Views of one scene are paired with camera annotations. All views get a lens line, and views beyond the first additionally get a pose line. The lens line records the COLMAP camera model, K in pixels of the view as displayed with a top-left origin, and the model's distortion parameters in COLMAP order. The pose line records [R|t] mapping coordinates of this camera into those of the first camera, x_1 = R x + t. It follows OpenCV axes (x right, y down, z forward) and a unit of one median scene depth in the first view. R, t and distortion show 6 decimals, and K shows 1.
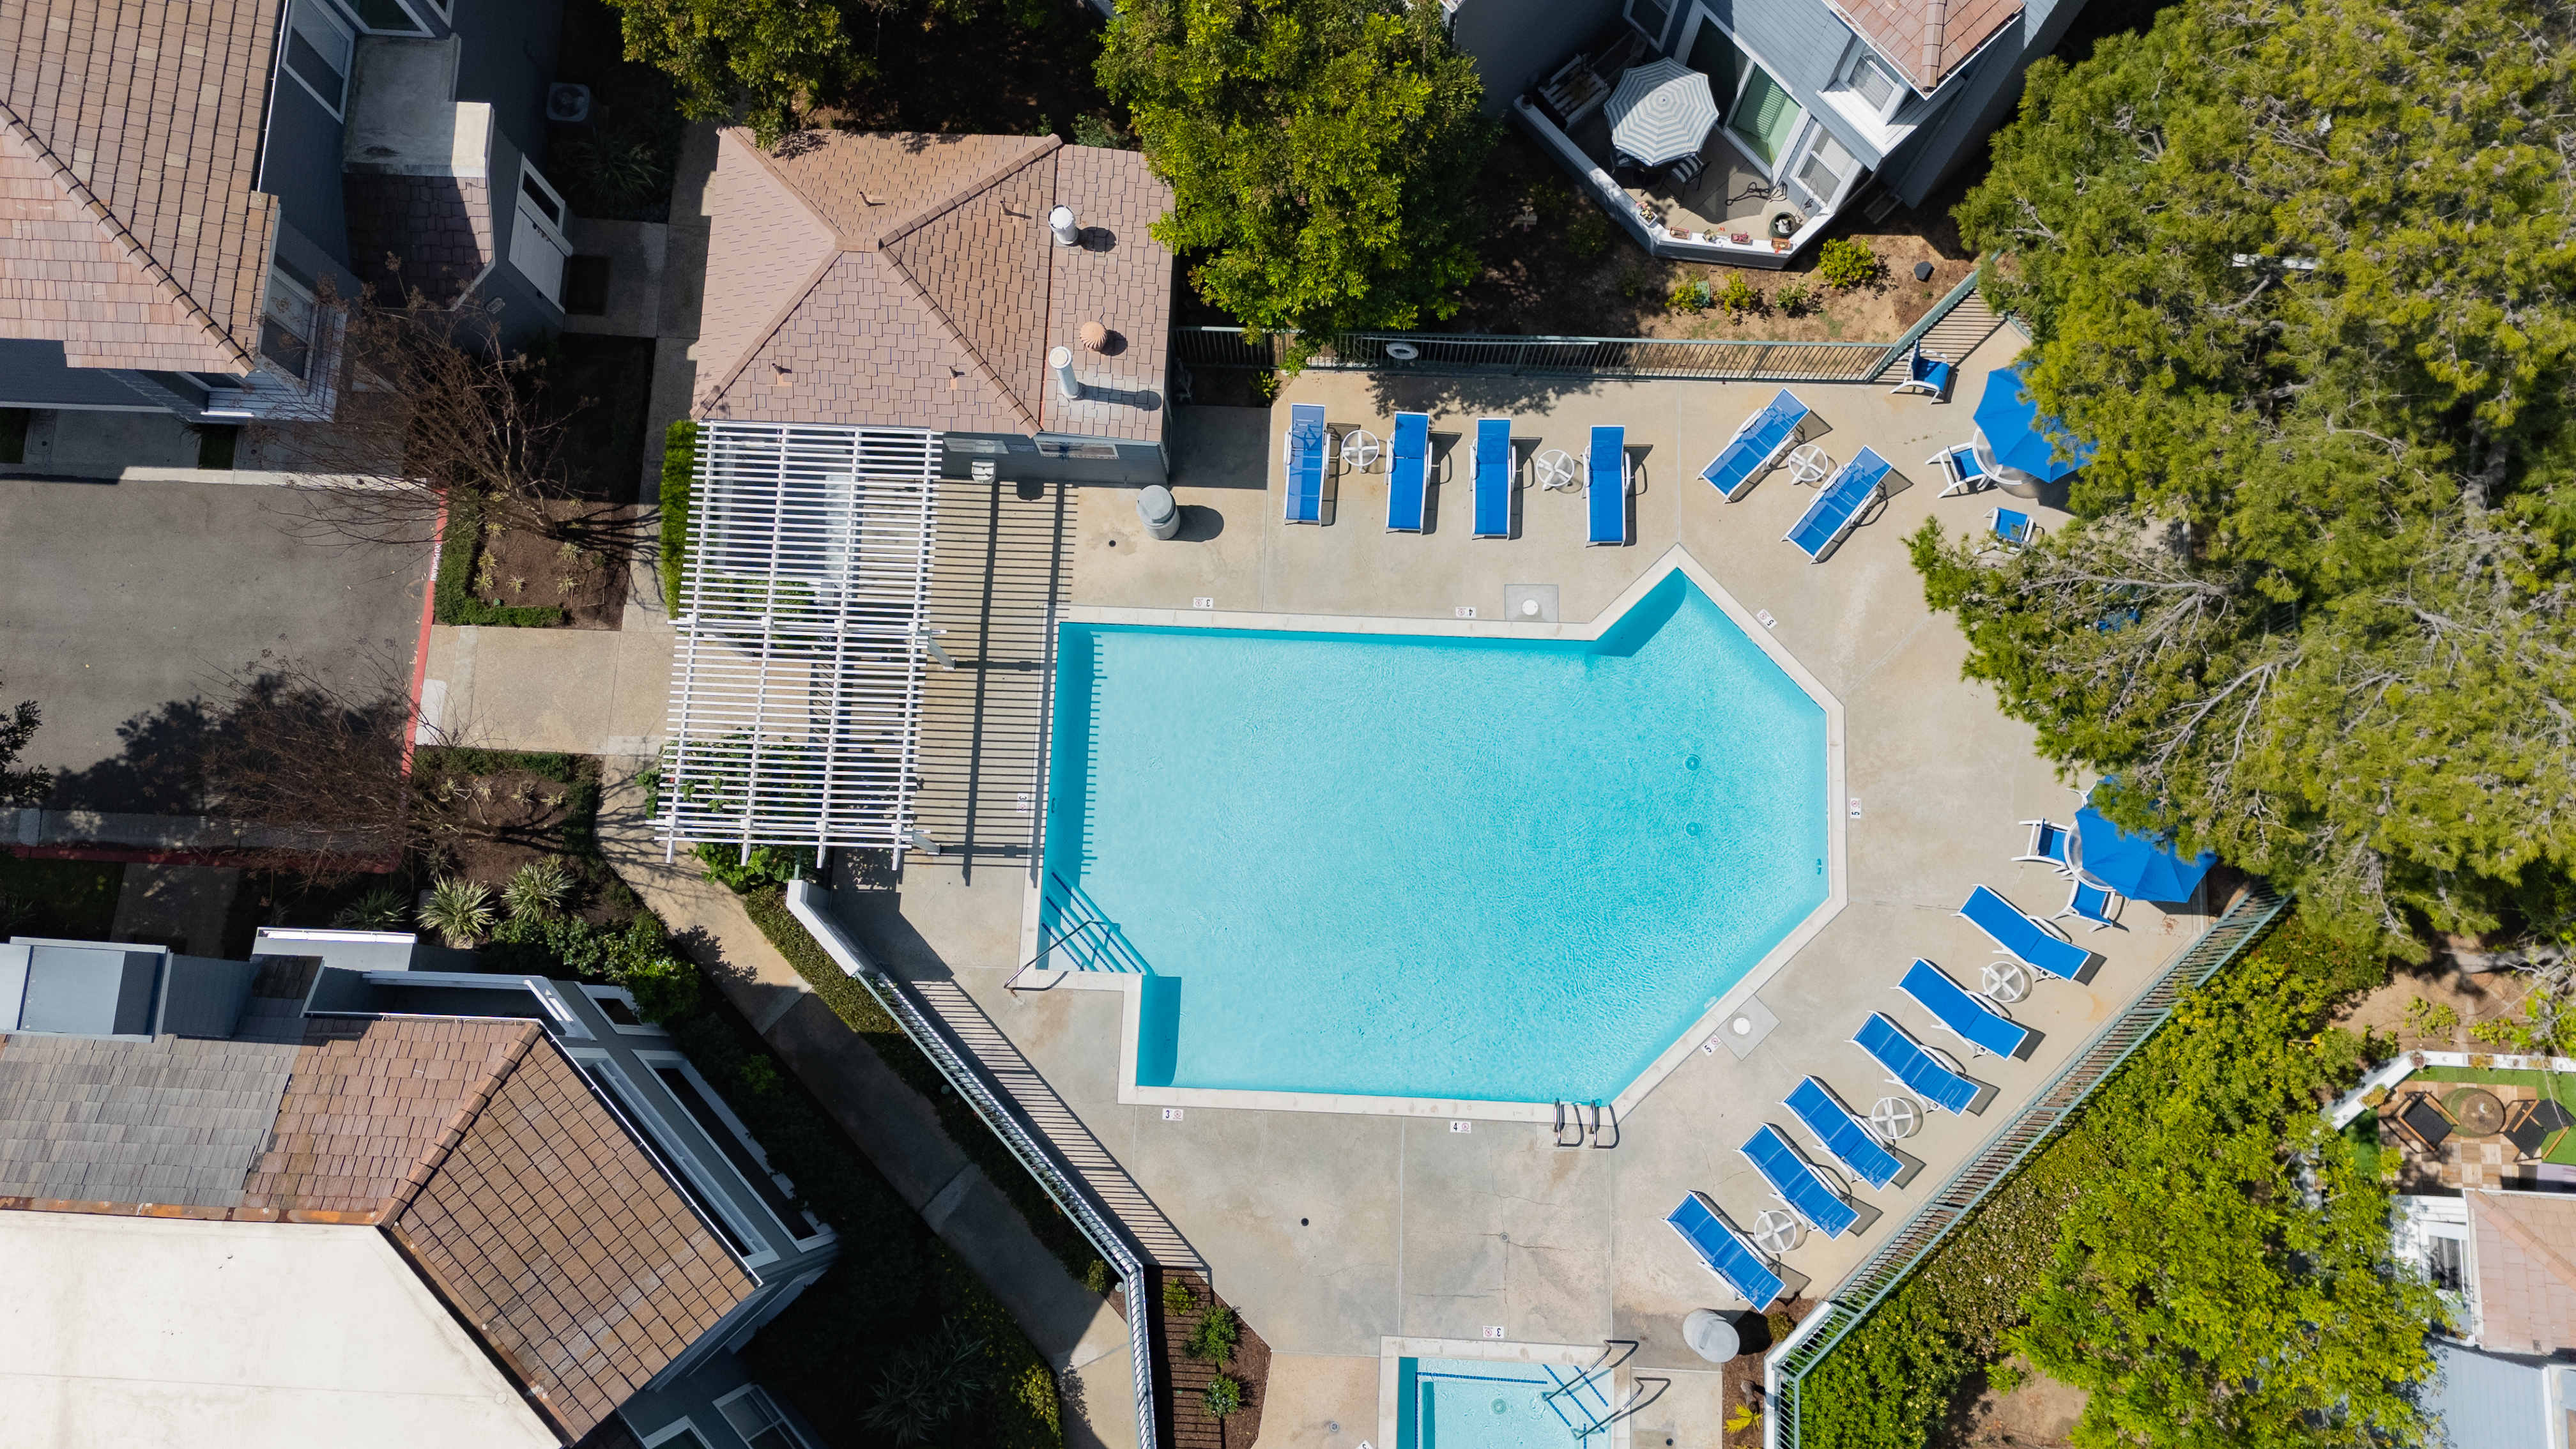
lens RADIAL K [[1920.3, 0, 1283.0], [0, 1920.3, 735.7], [0, 0, 1]] dist [0.078362, -0.071366]
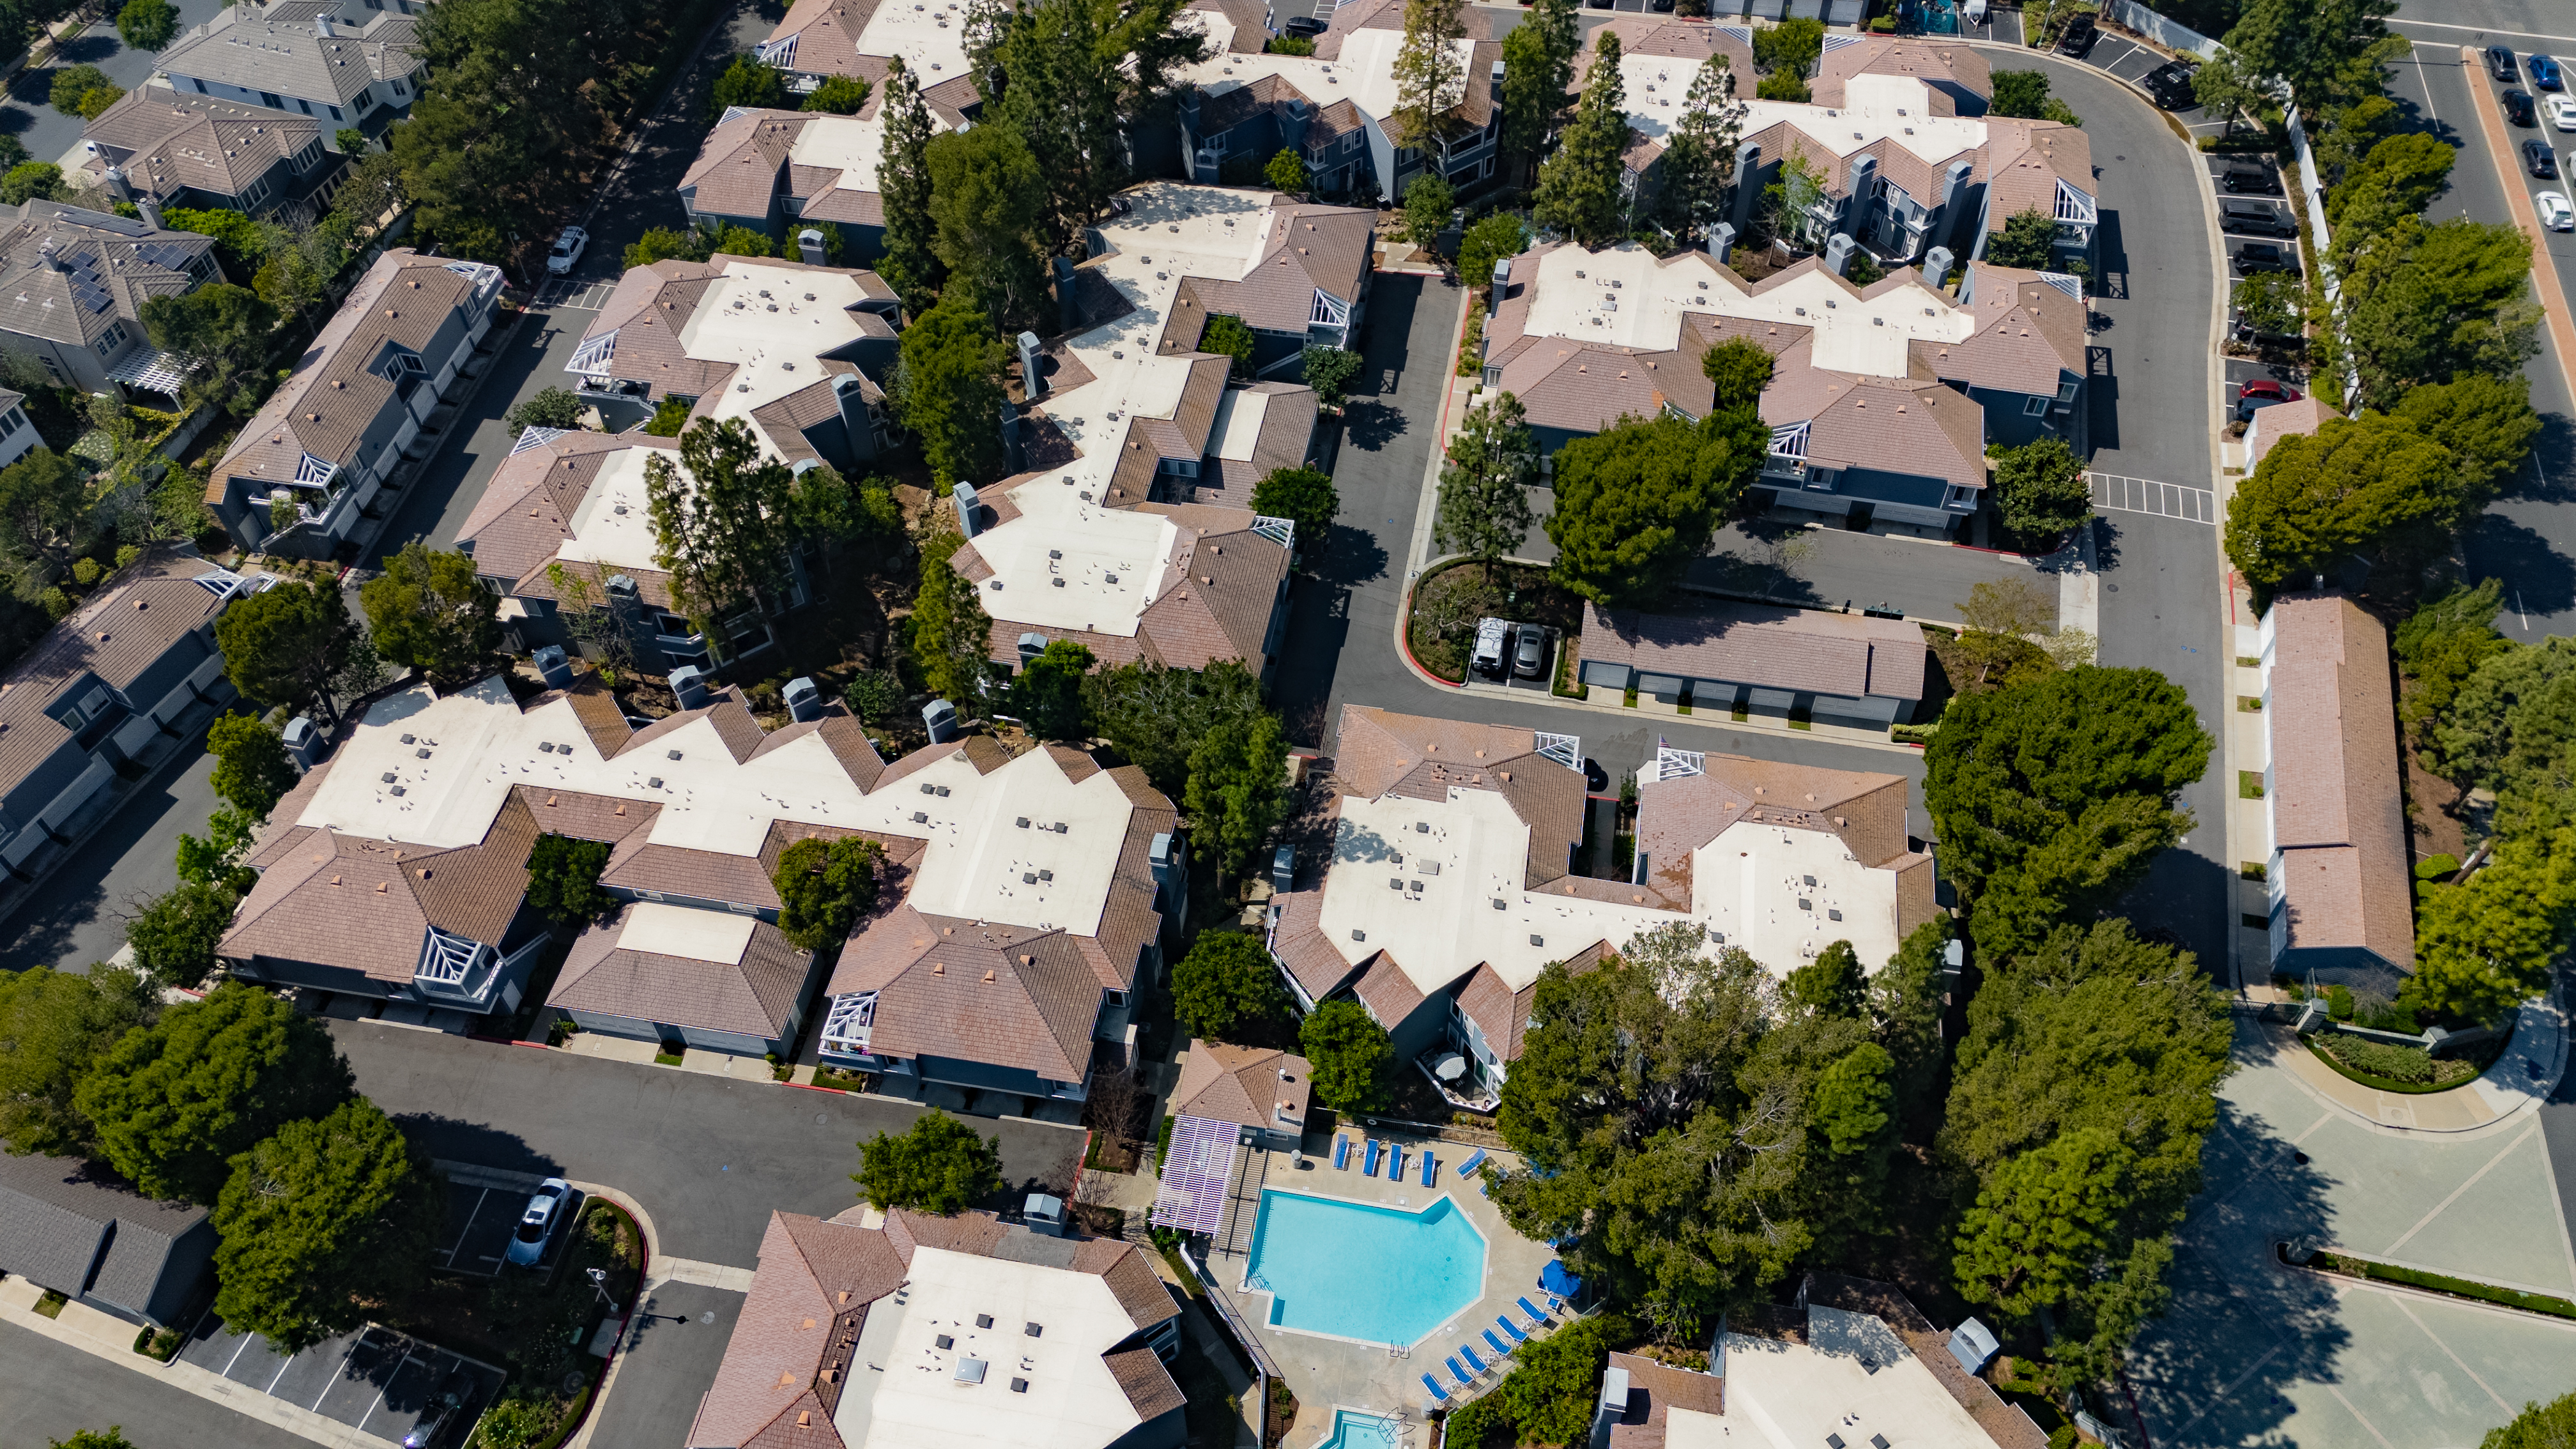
lens RADIAL K [[1920.3, 0, 1282.4], [0, 1920.3, 665.3], [0, 0, 1]] dist [0.078362, -0.071366]
pose [[0.991048, 0.104137, -0.083539, 0.110202], [-0.132149, 0.854126, -0.502997, 0.904297], [0.018972, 0.509534, 0.860241, -2.519816]]
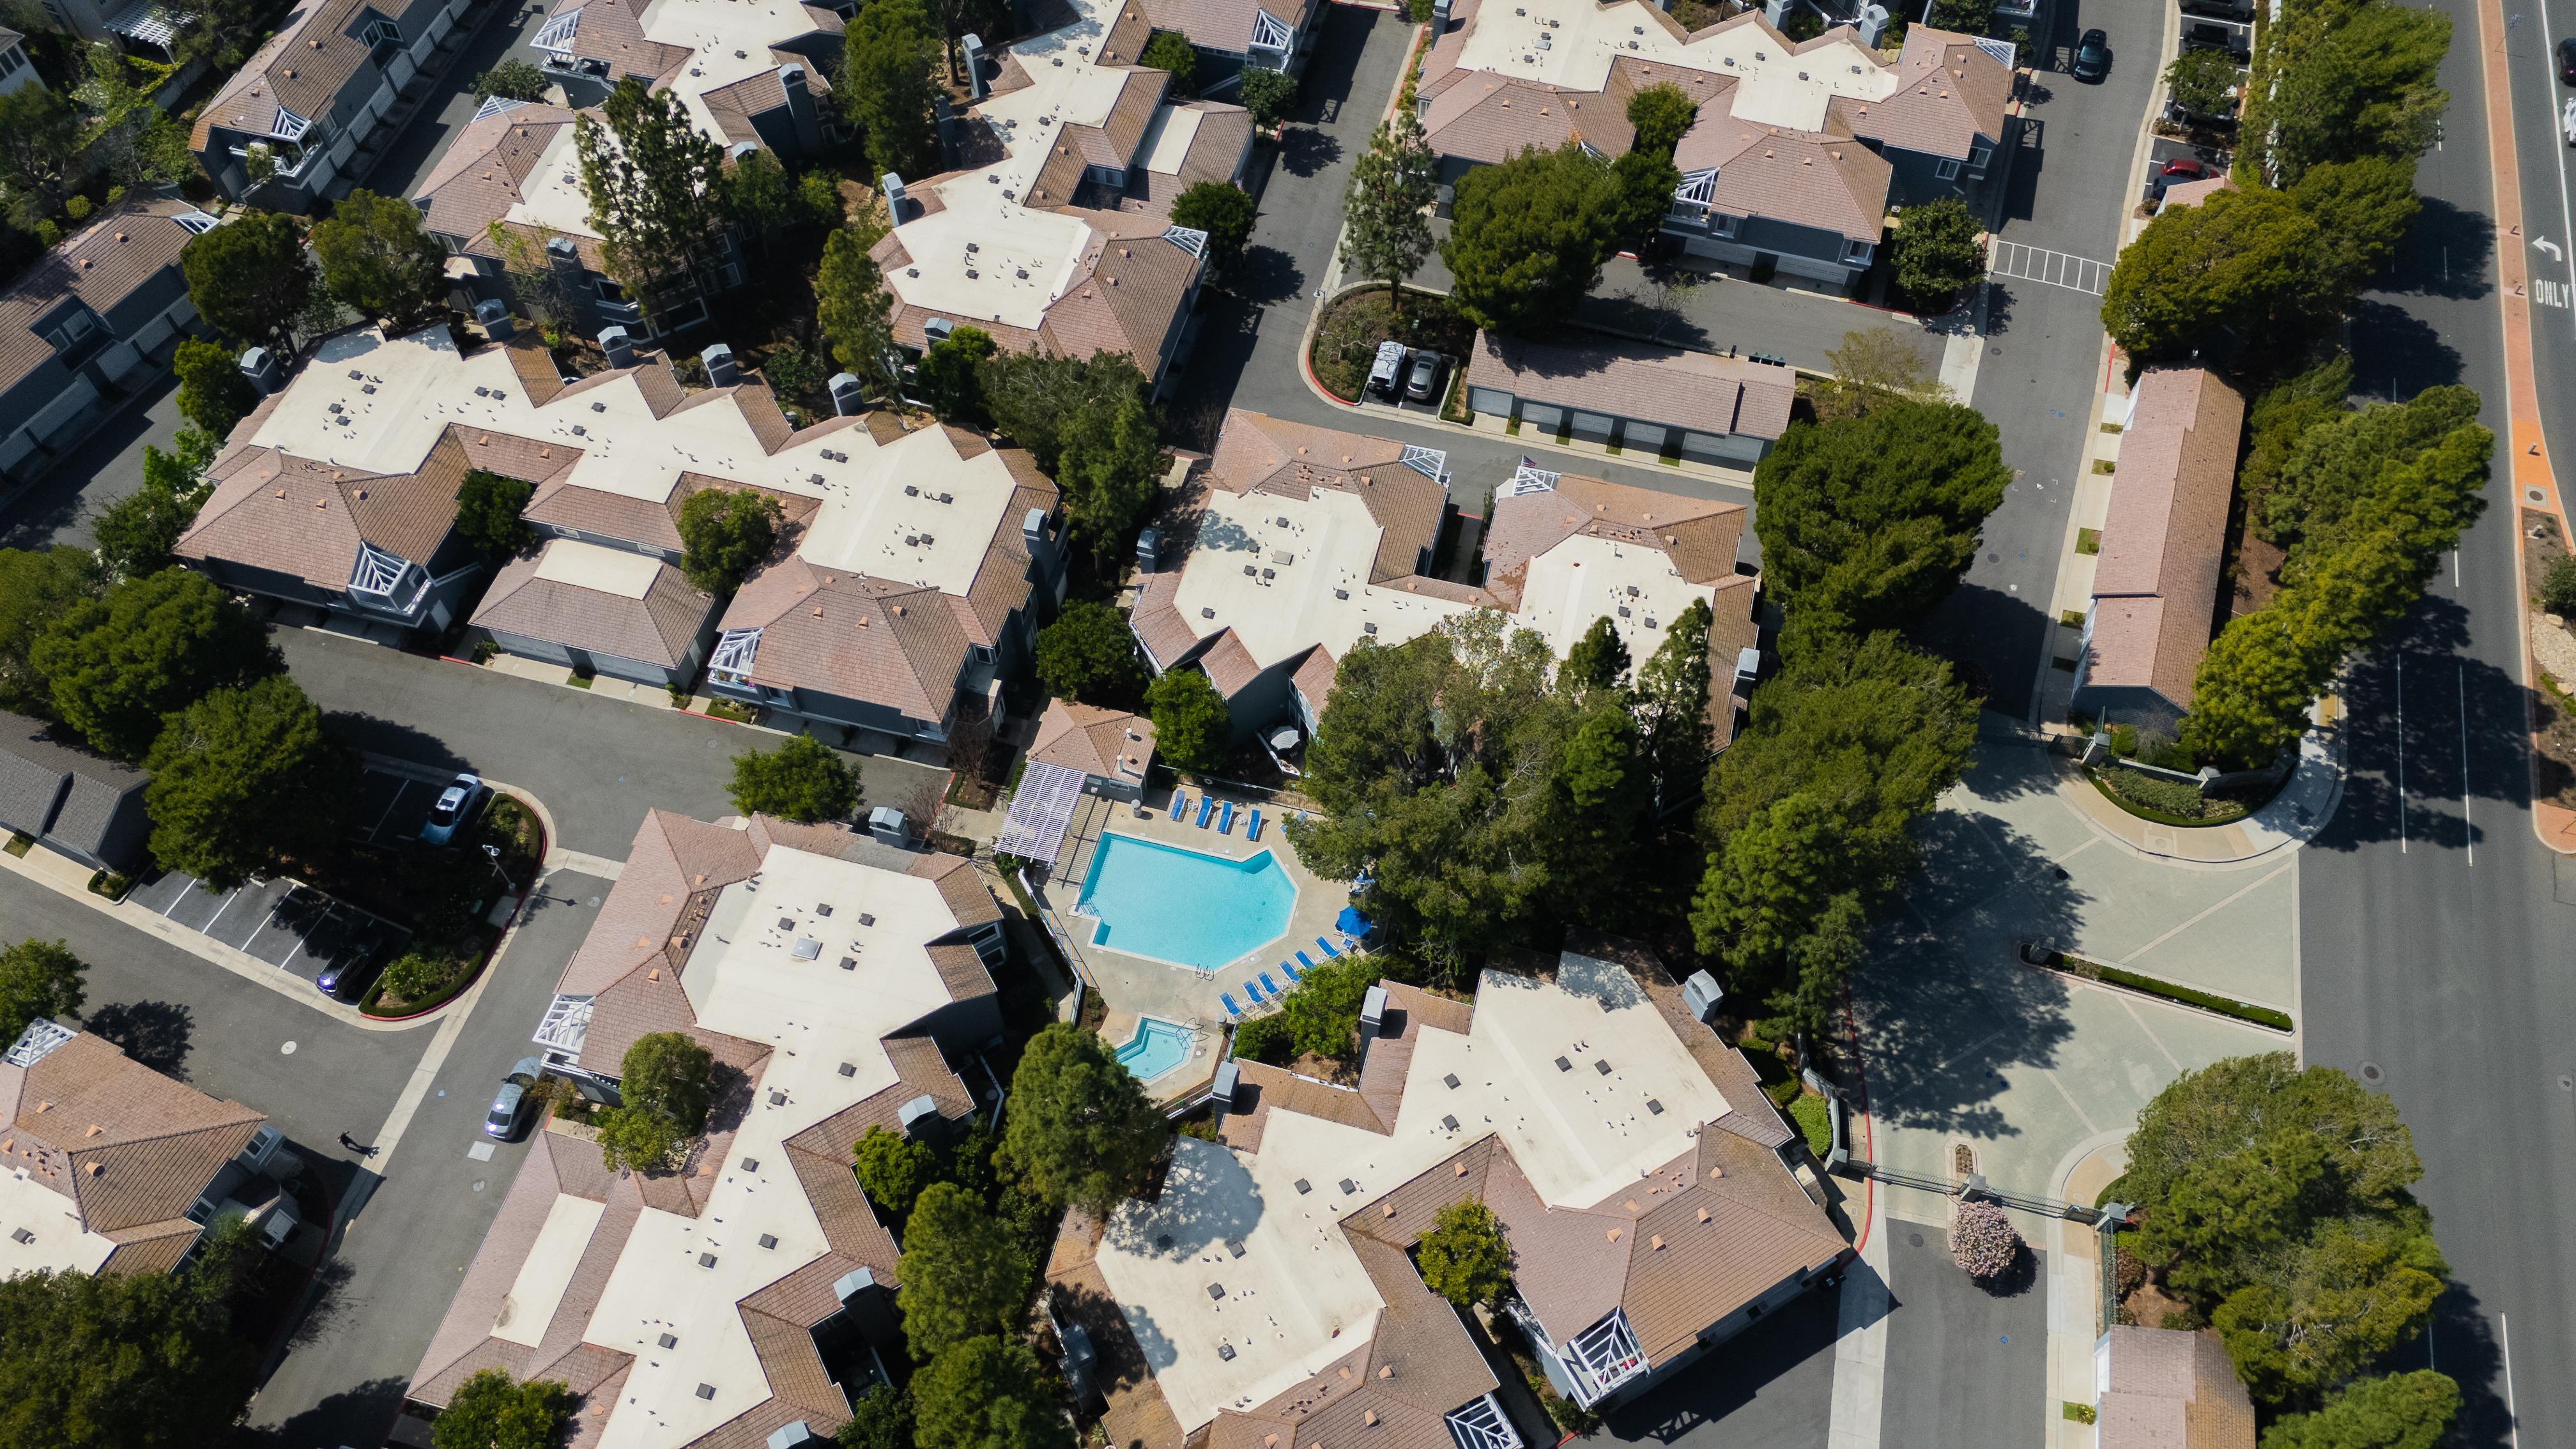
lens RADIAL K [[1920.3, 0, 1278.5], [0, 1920.3, 683.5], [0, 0, 1]] dist [0.078362, -0.071366]
pose [[0.977143, 0.184701, -0.105251, 0.581425], [-0.211691, 0.890751, -0.402182, 1.164932], [0.019469, 0.415270, 0.909490, -2.622919]]
